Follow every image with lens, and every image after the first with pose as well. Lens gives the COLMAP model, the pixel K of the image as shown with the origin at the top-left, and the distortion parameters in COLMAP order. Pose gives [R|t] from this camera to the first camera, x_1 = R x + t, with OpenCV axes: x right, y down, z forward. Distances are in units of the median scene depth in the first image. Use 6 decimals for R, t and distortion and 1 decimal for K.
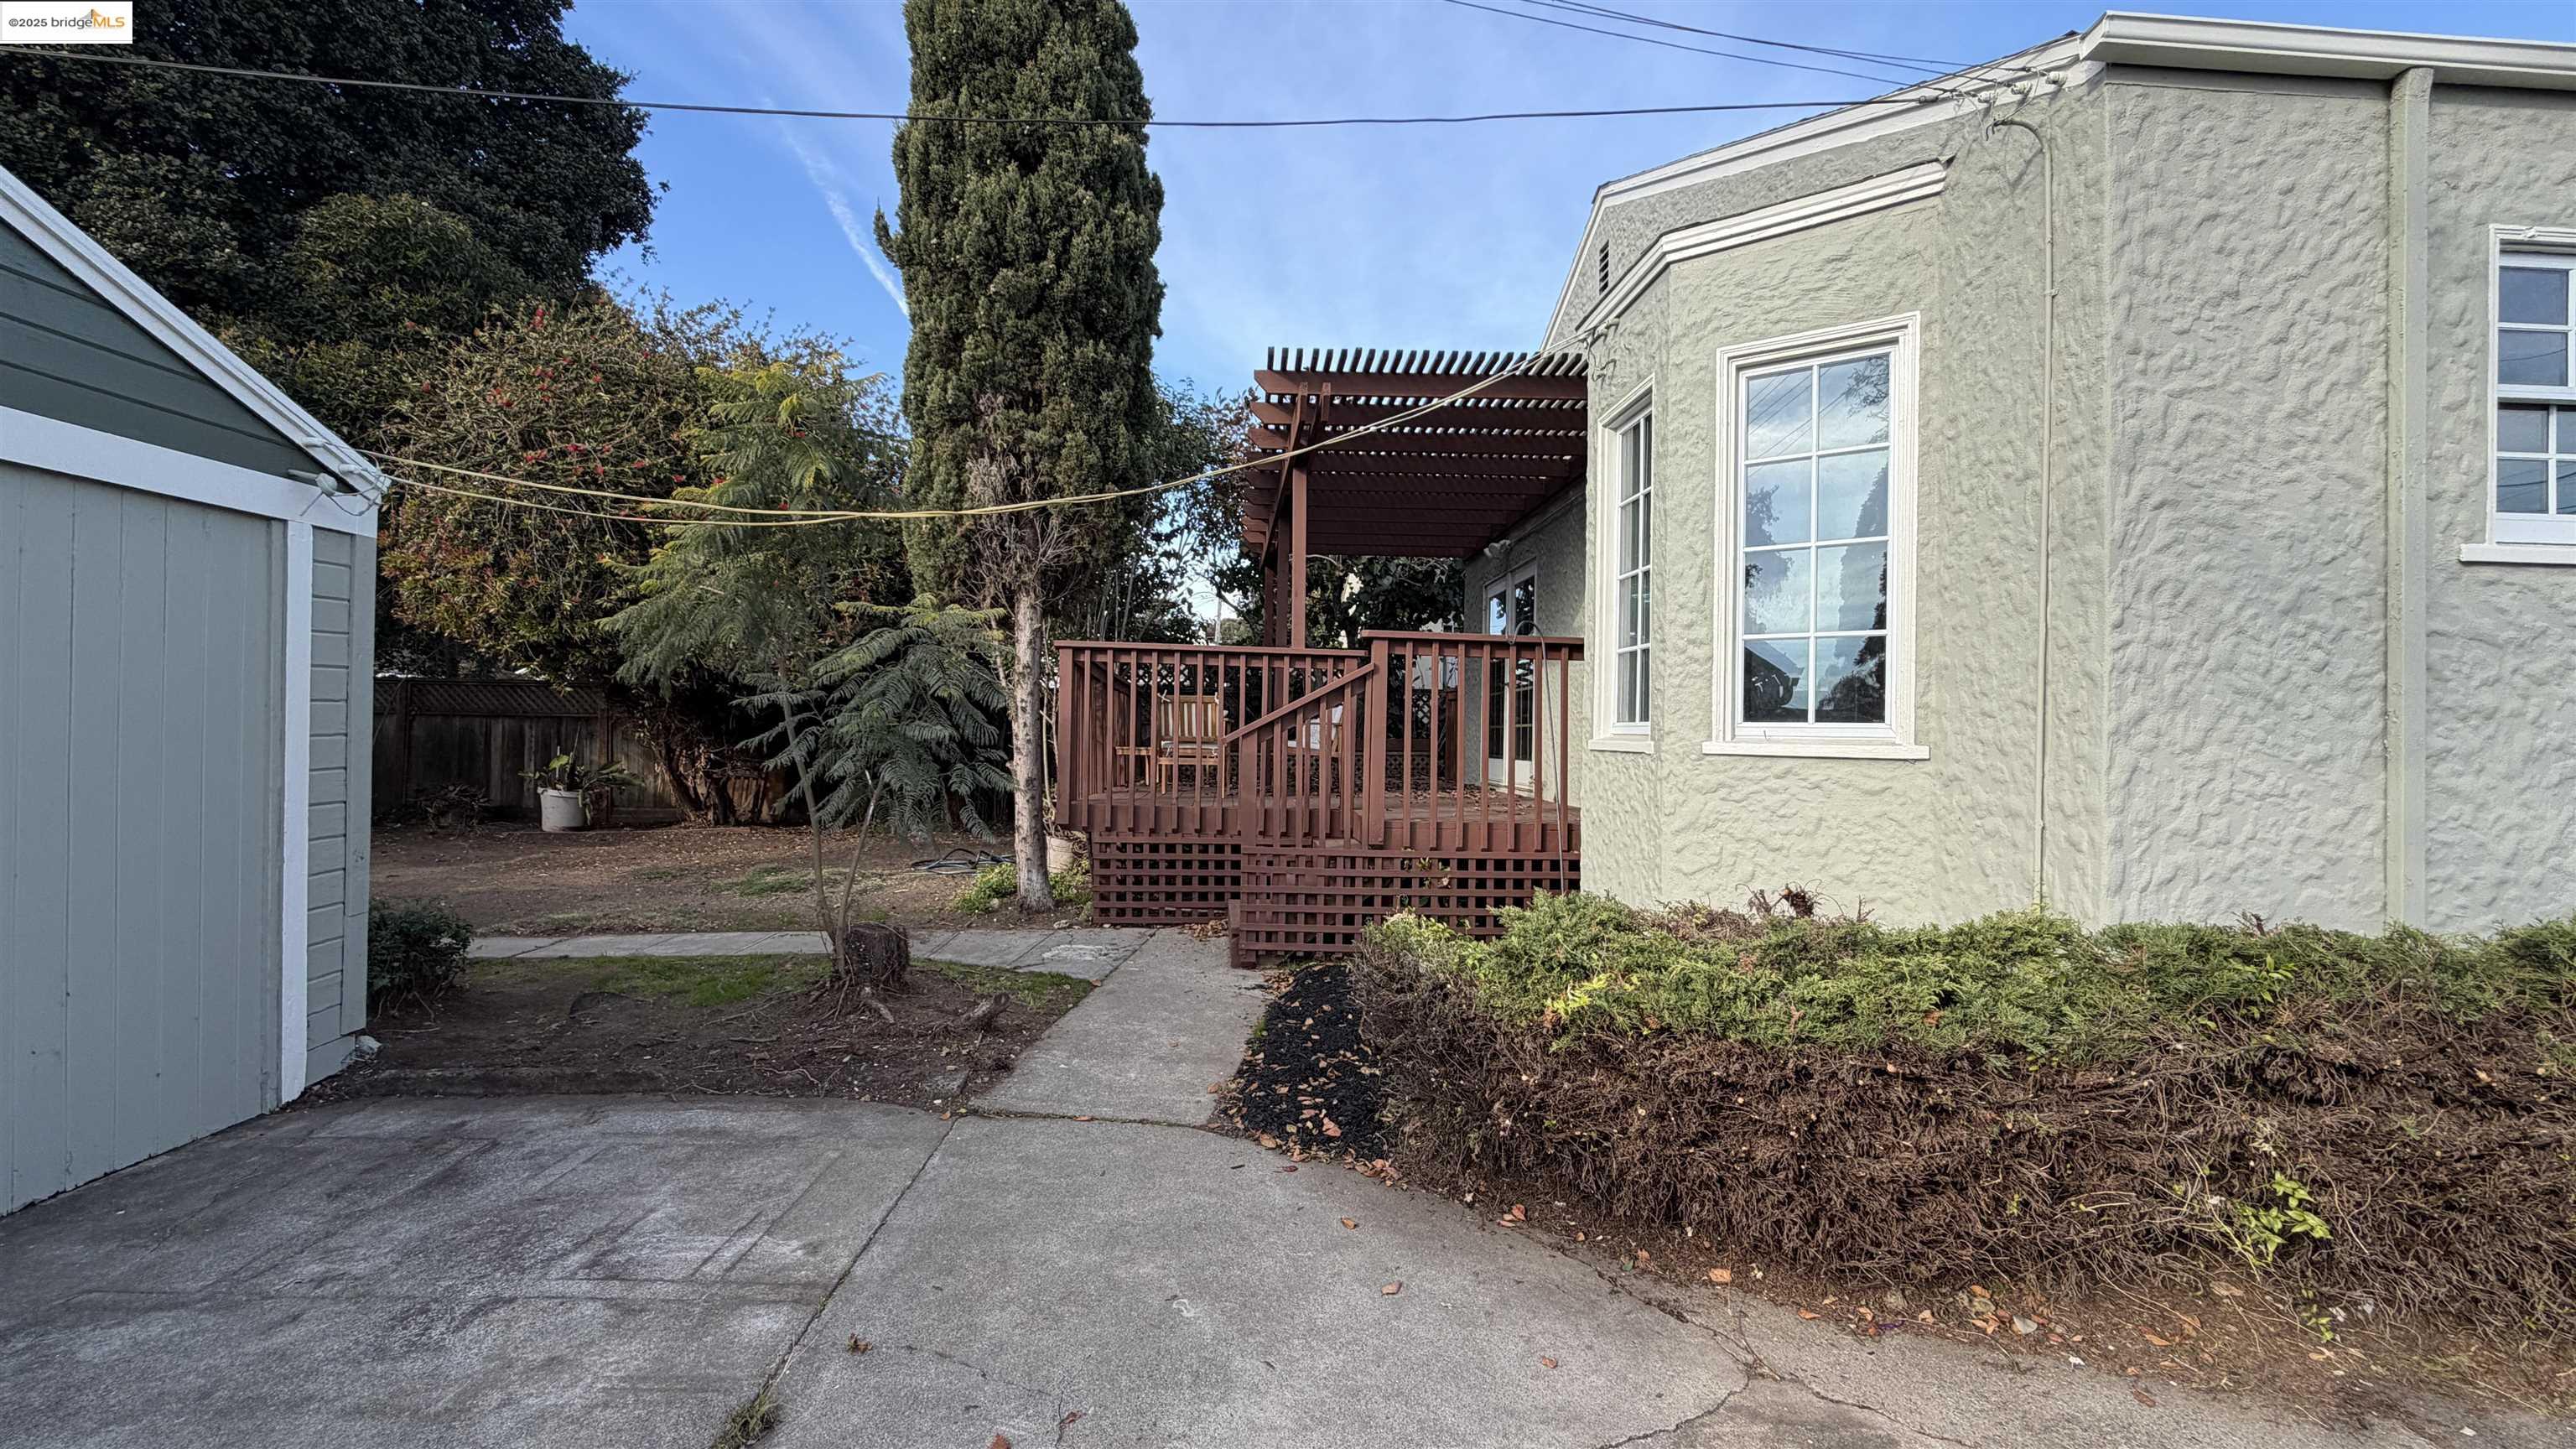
lens RADIAL K [[1022.3, 0, 1281.1], [0, 1022.3, 727.2], [0, 0, 1]] dist [-0.001136, 0.000179]
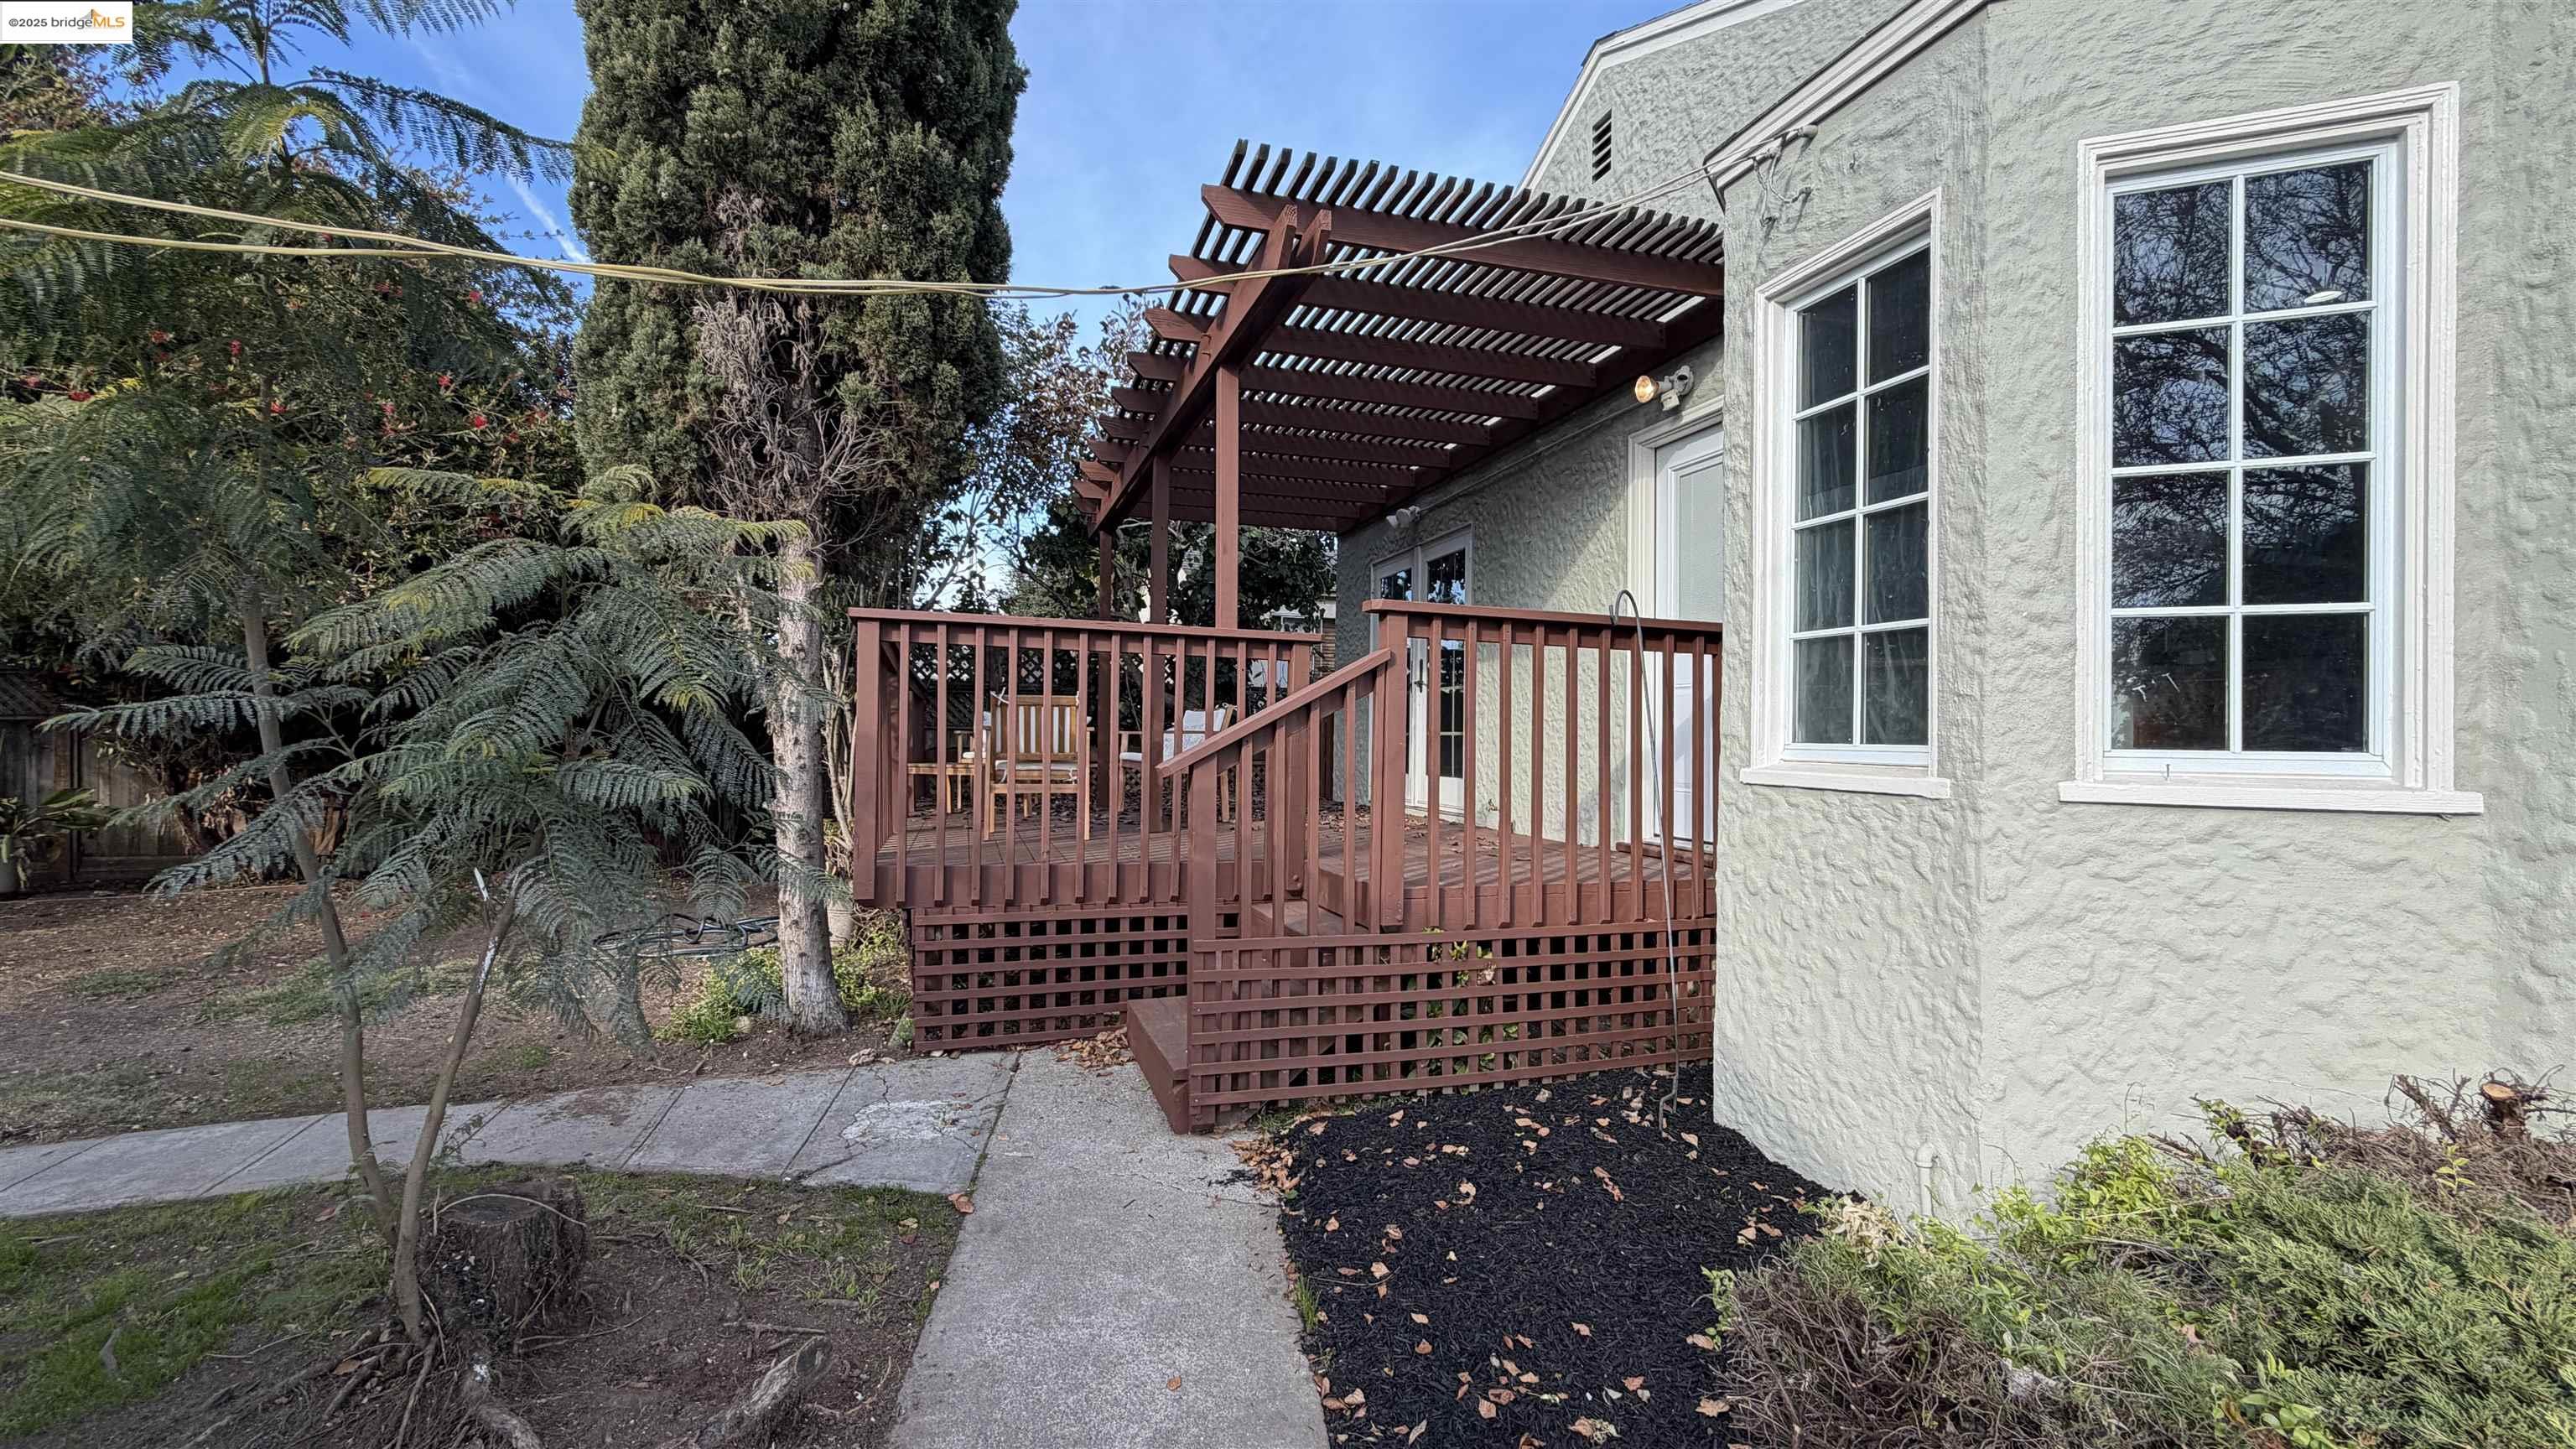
lens RADIAL K [[1022.3, 0, 1281.1], [0, 1022.3, 727.2], [0, 0, 1]] dist [-0.001136, 0.000179]
pose [[0.969801, -0.002185, 0.243888, -0.123096], [0.001390, 0.999993, 0.003434, -0.013858], [-0.243893, -0.002991, 0.969797, 0.341148]]
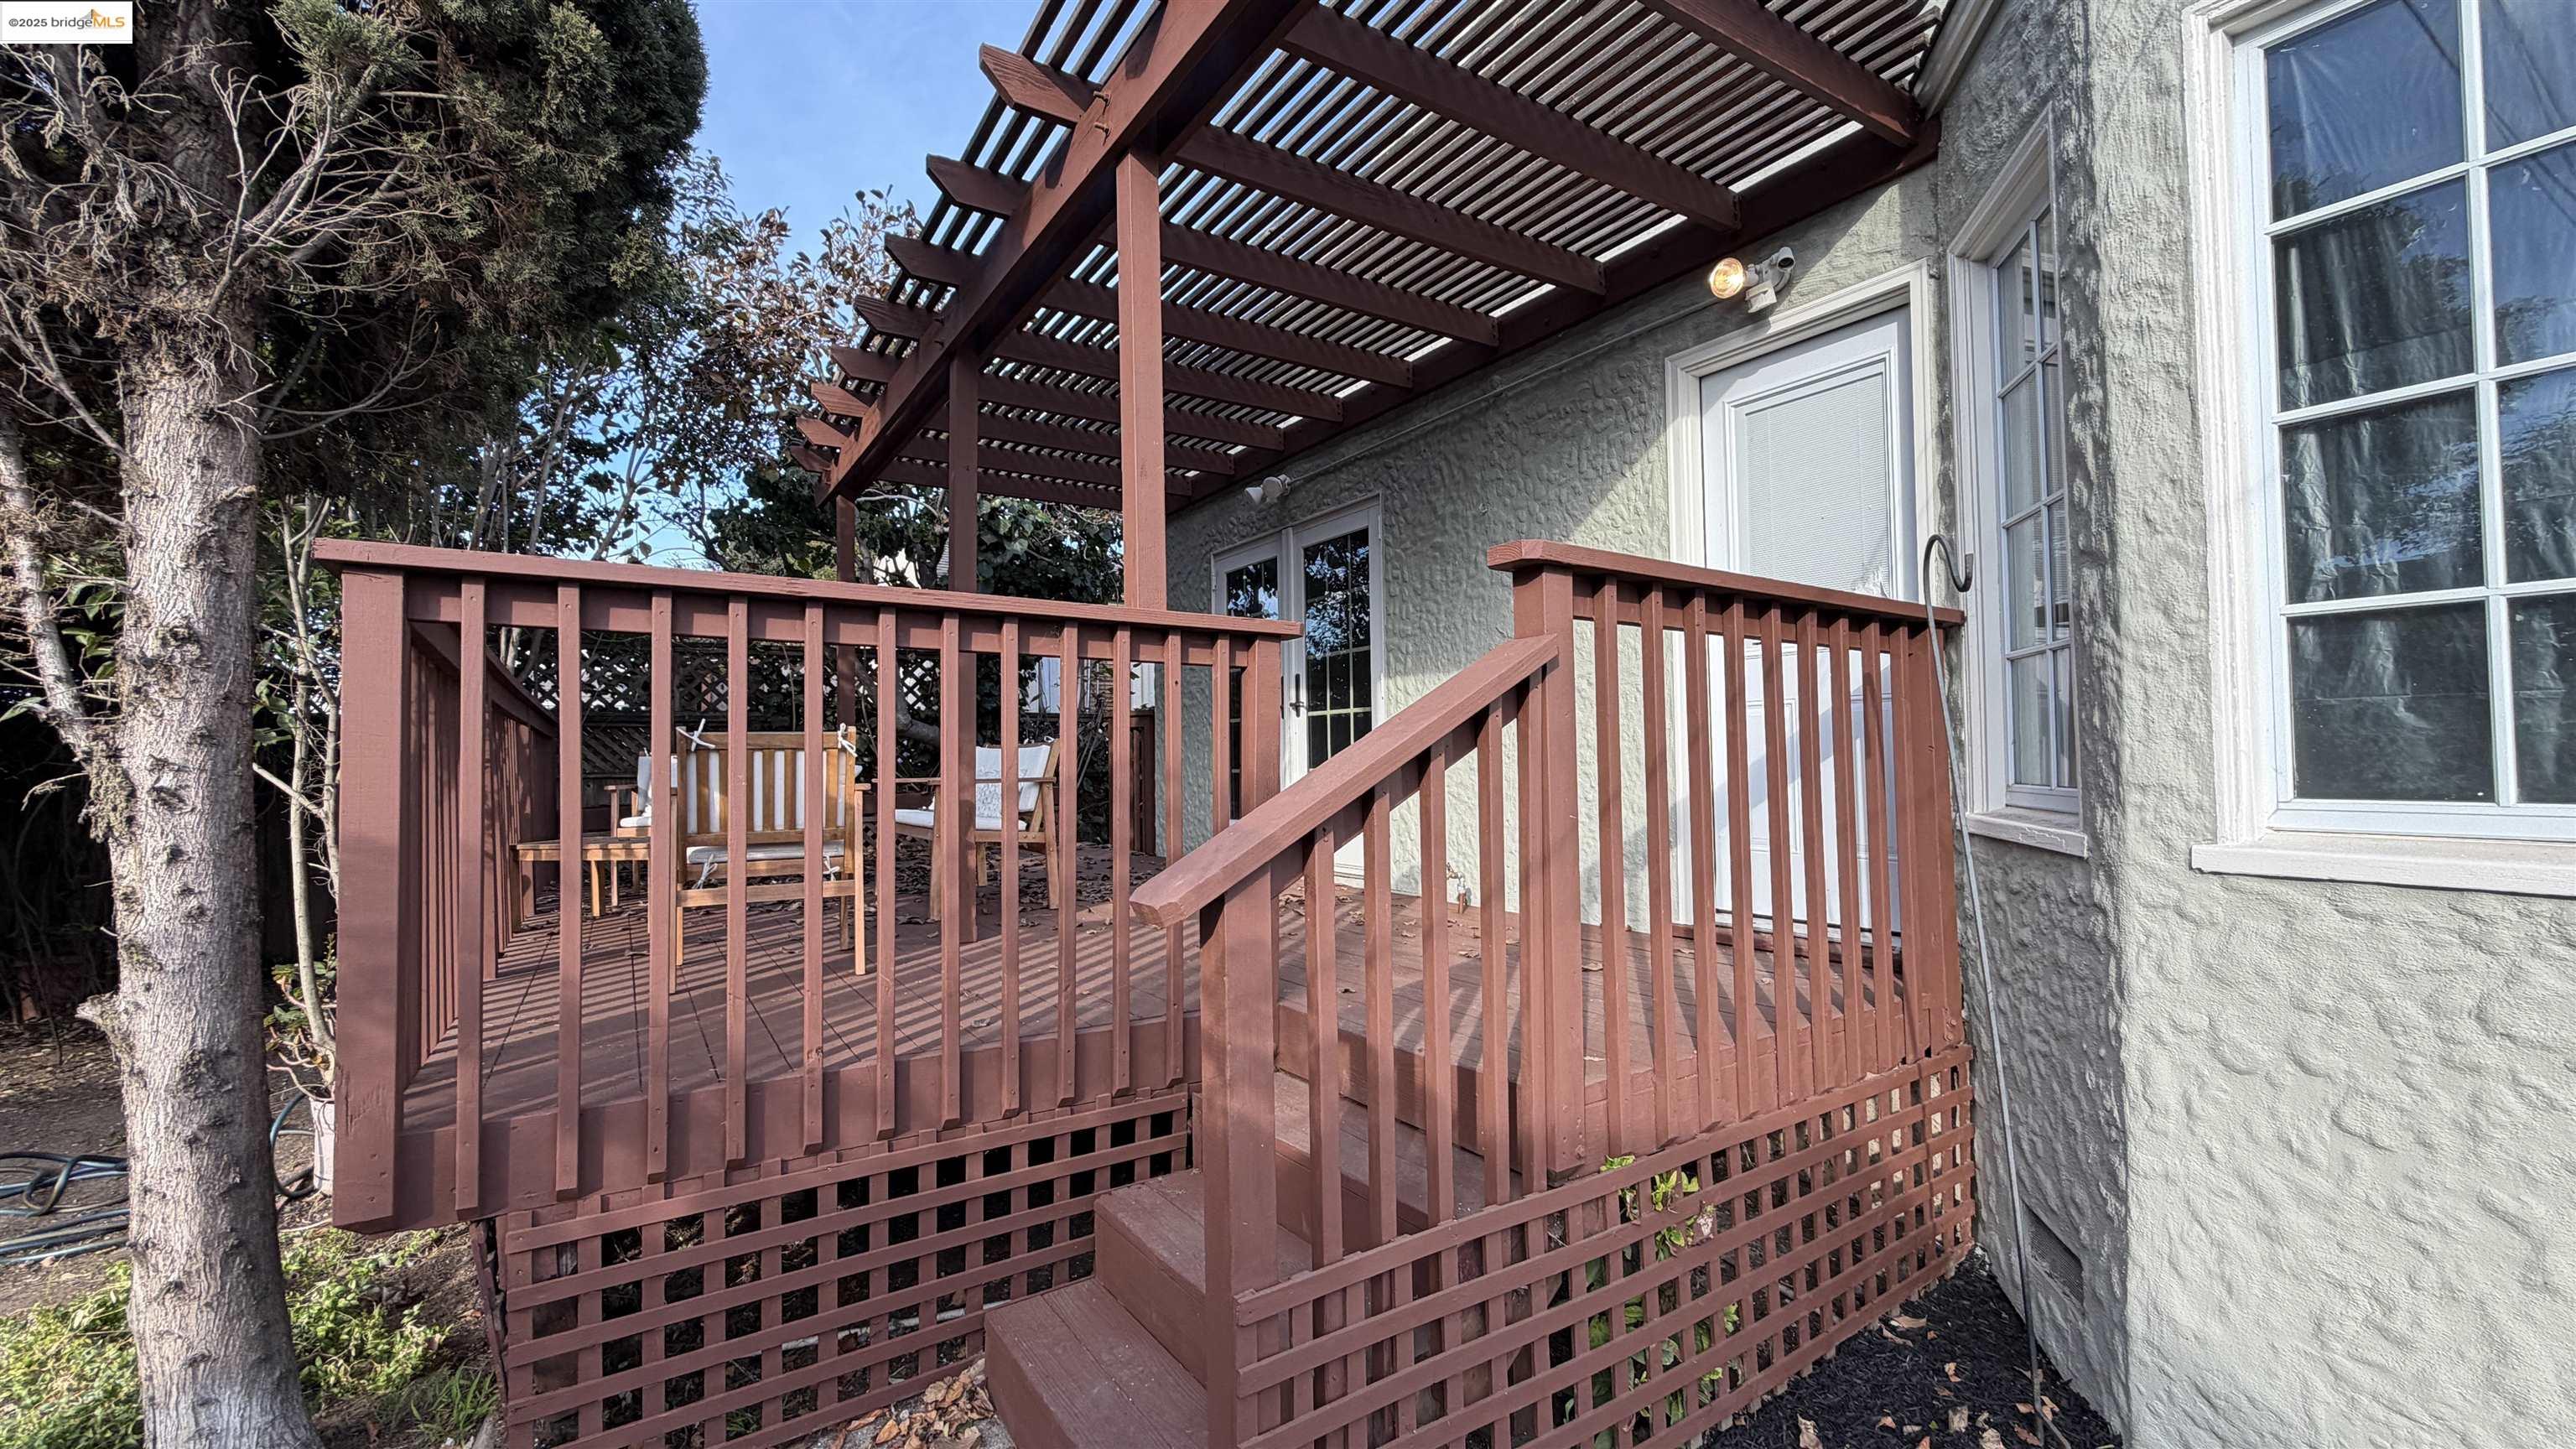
lens RADIAL K [[1022.3, 0, 1281.1], [0, 1022.3, 727.2], [0, 0, 1]] dist [-0.001136, 0.000179]
pose [[0.867232, -0.012297, 0.497752, -0.142708], [0.023705, 0.999581, -0.016605, -0.026250], [-0.497339, 0.026199, 0.867161, 0.673159]]
